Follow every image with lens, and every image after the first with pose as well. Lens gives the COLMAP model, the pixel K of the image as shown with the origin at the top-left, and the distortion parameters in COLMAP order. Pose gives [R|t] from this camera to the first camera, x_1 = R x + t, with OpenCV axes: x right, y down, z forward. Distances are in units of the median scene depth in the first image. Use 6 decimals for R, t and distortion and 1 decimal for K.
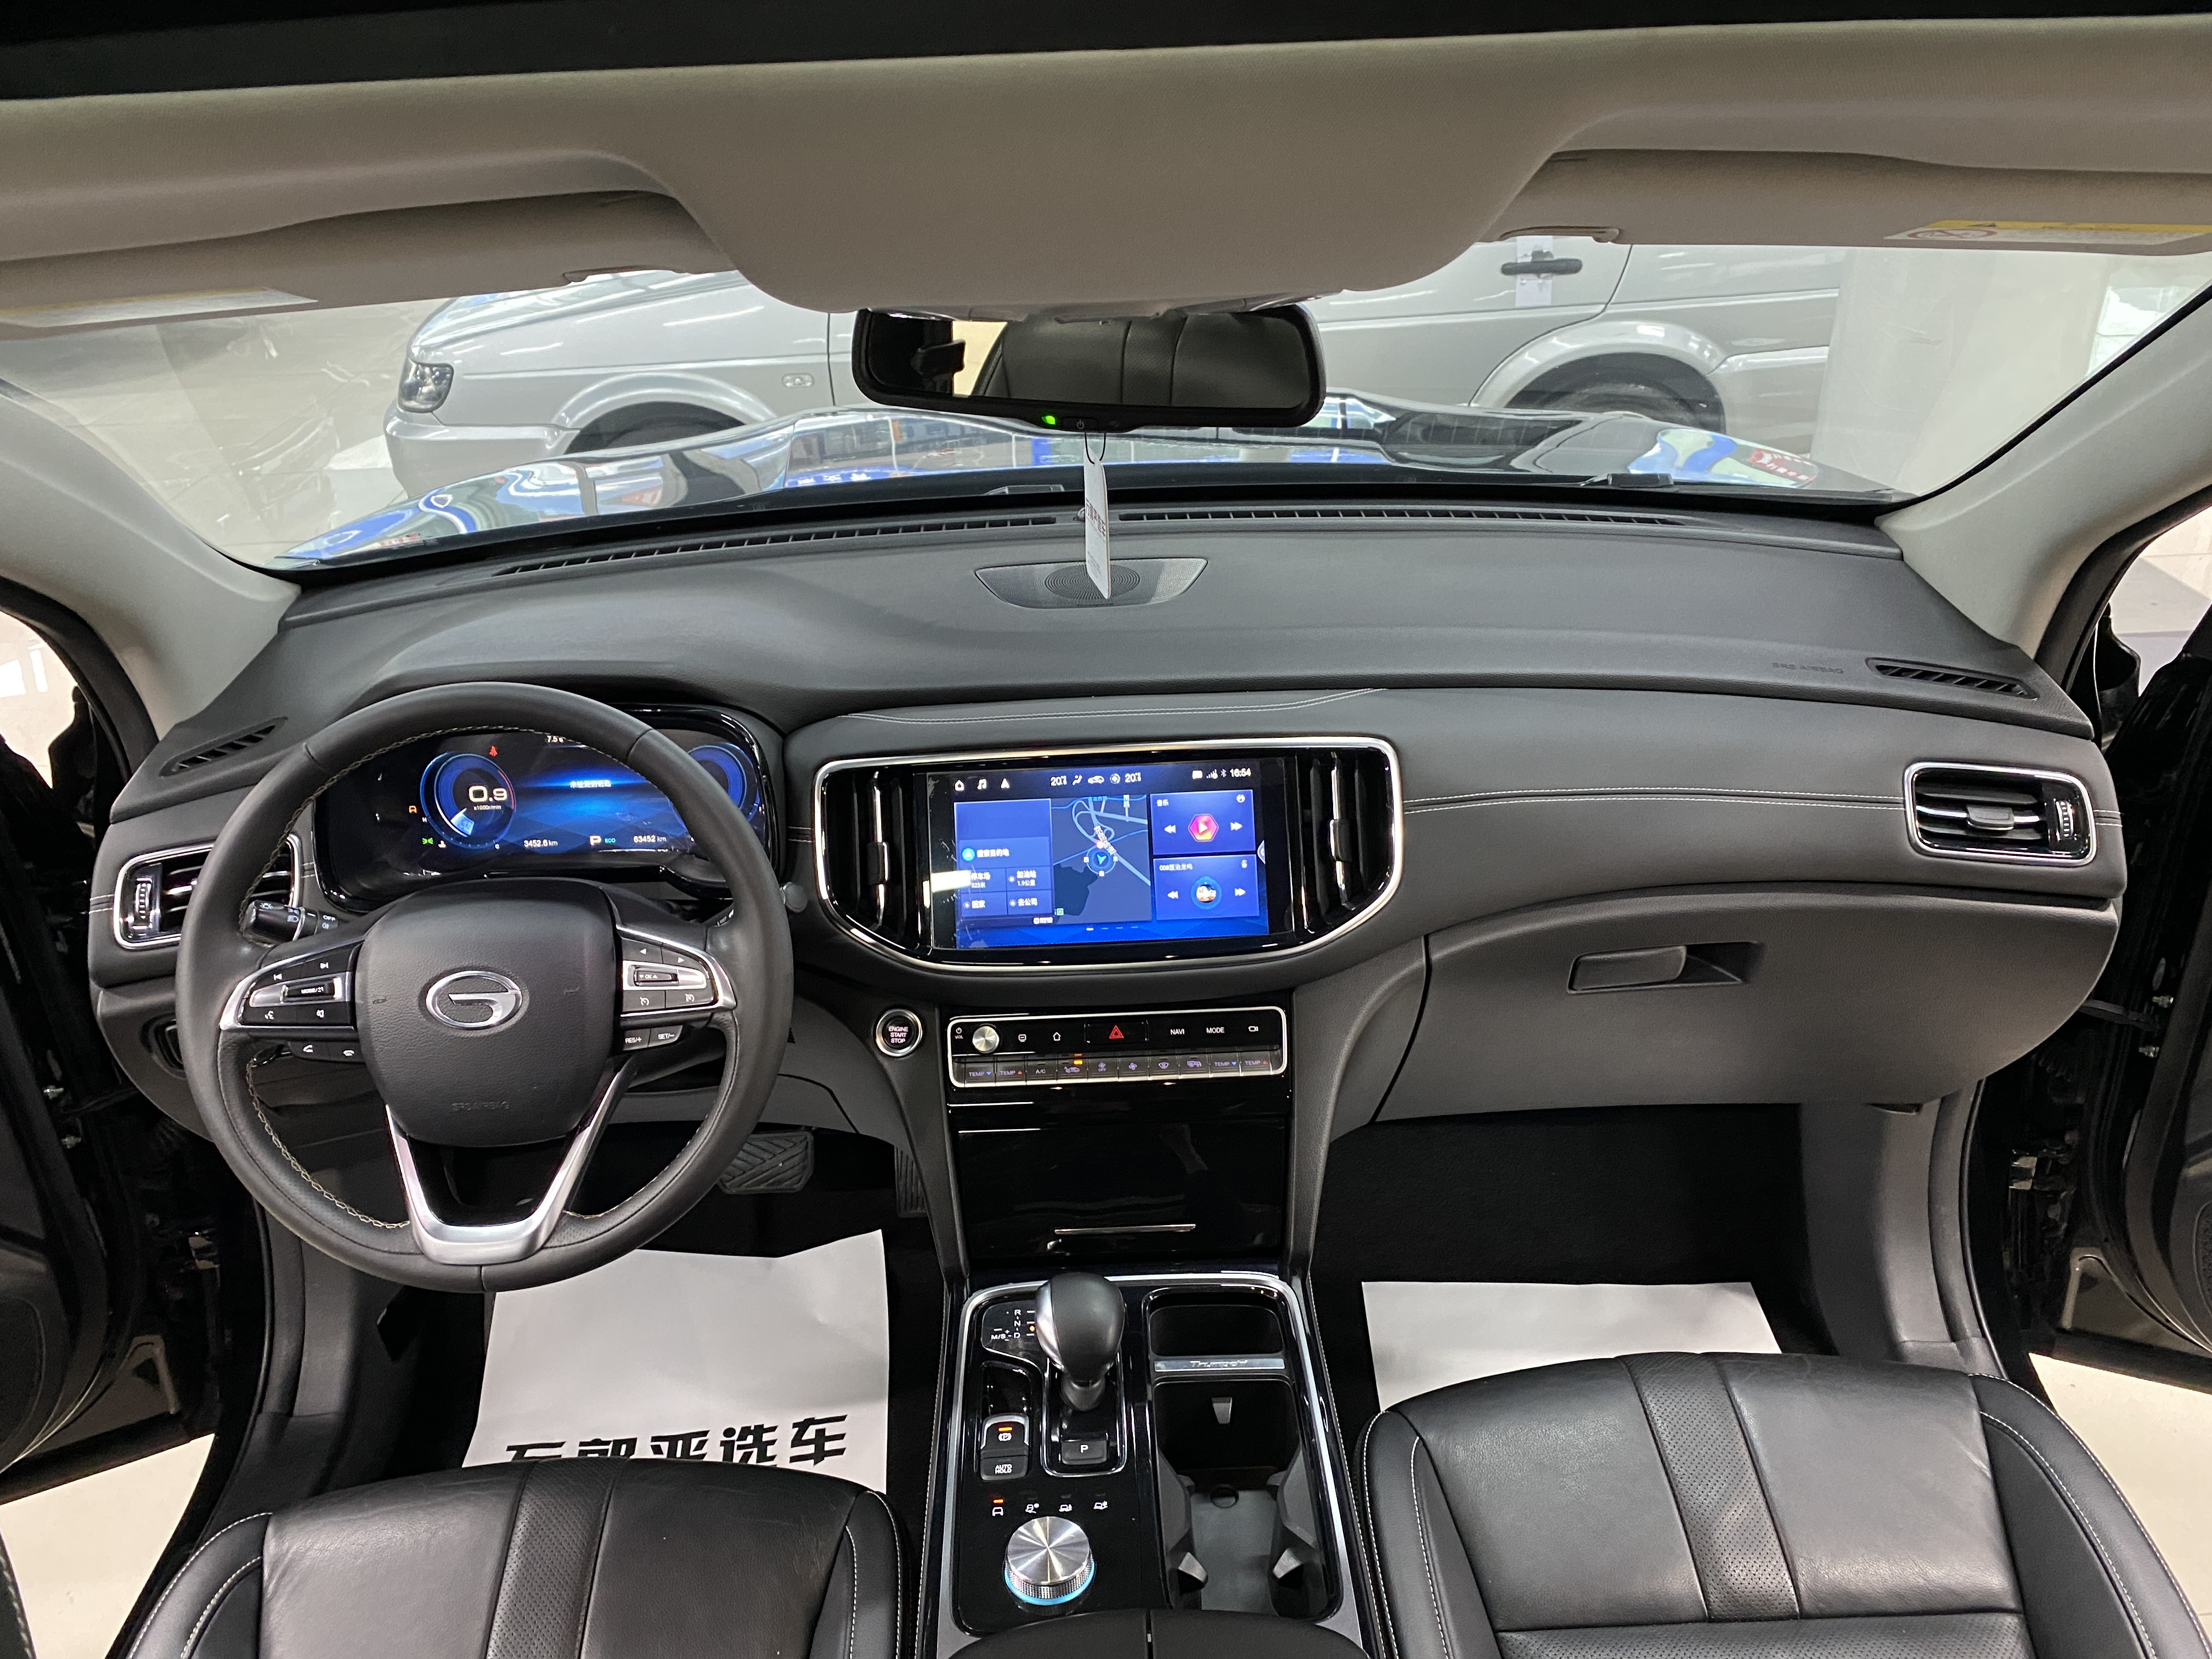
lens RADIAL K [[1665.7, 0, 1106.0], [0, 1665.7, 829.5], [0, 0, 1]] dist [0.040702, -0.049847]
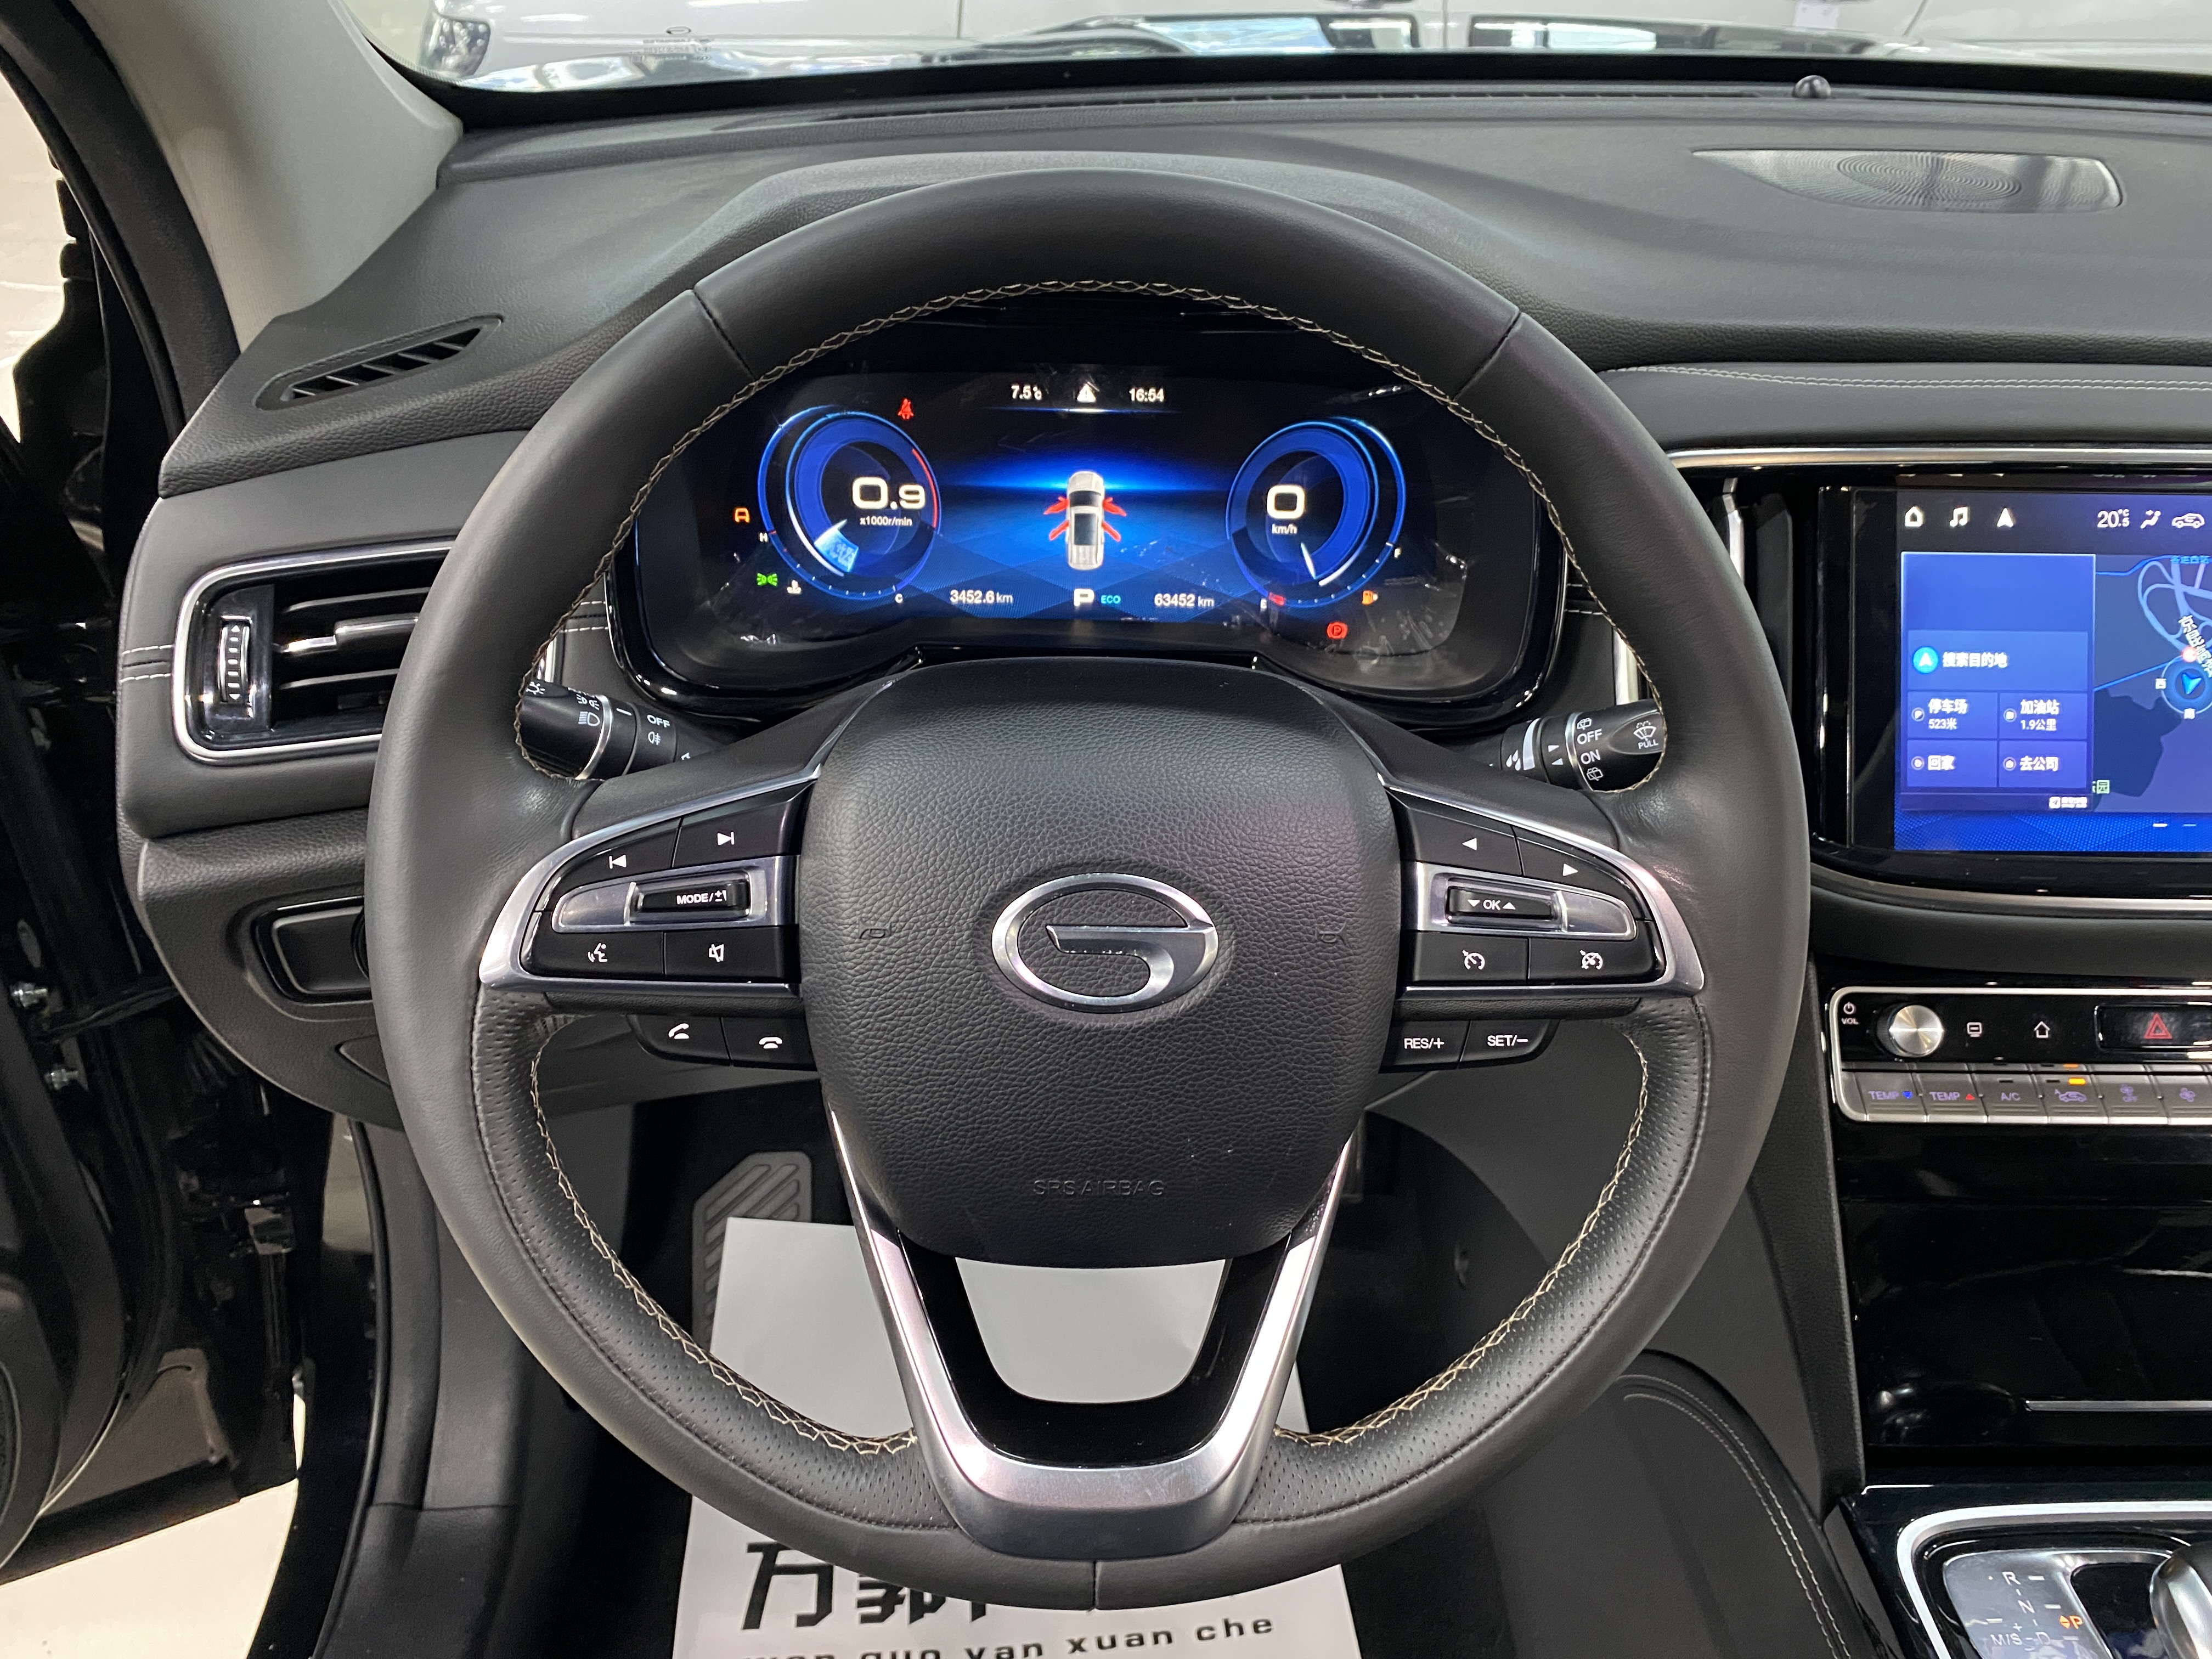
lens RADIAL K [[1679.5, 0, 1115.9], [0, 1679.5, 835.6], [0, 0, 1]] dist [0.025672, -0.005939]
pose [[0.998191, 0.051418, 0.031153, -0.330805], [-0.054412, 0.993043, 0.104431, 0.027084], [-0.025567, -0.105938, 0.994044, 0.502372]]
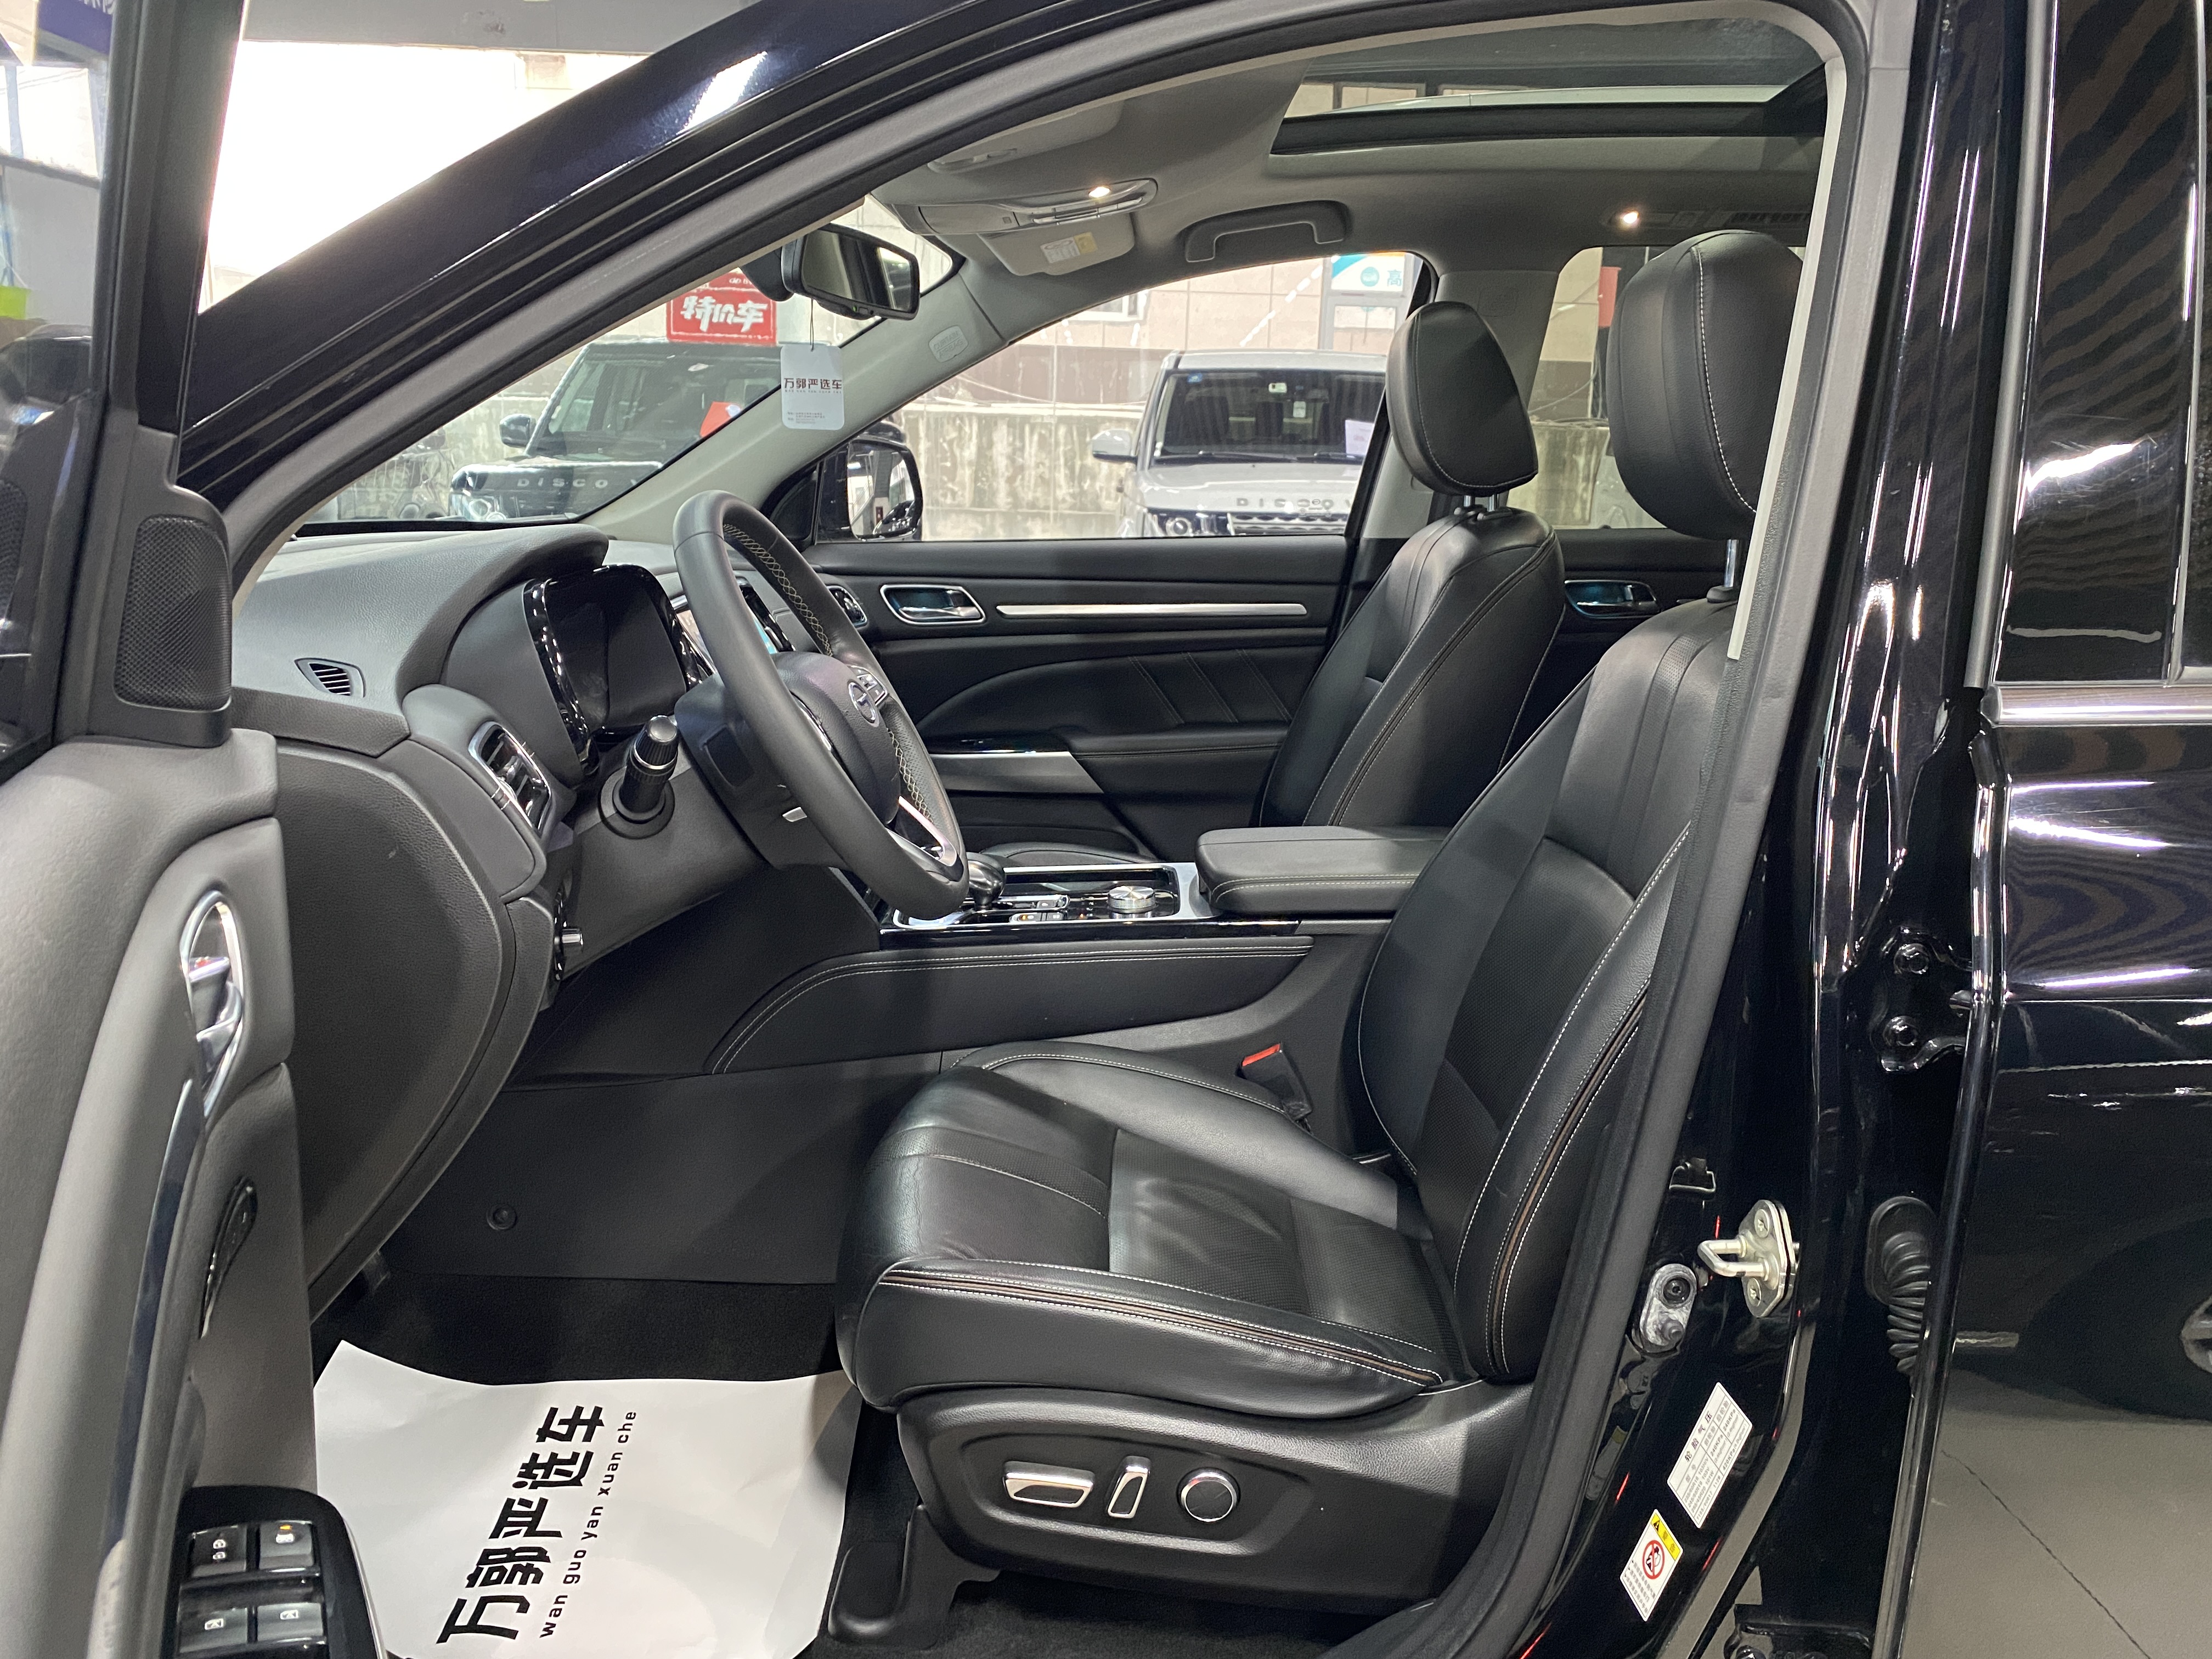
lens RADIAL K [[1665.7, 0, 1106.0], [0, 1665.7, 829.5], [0, 0, 1]] dist [0.040702, -0.049847]
pose [[0.037599, -0.183828, 0.982239, -1.411076], [0.445639, 0.882865, 0.148171, 0.070420], [-0.894423, 0.432153, 0.115116, 0.615828]]
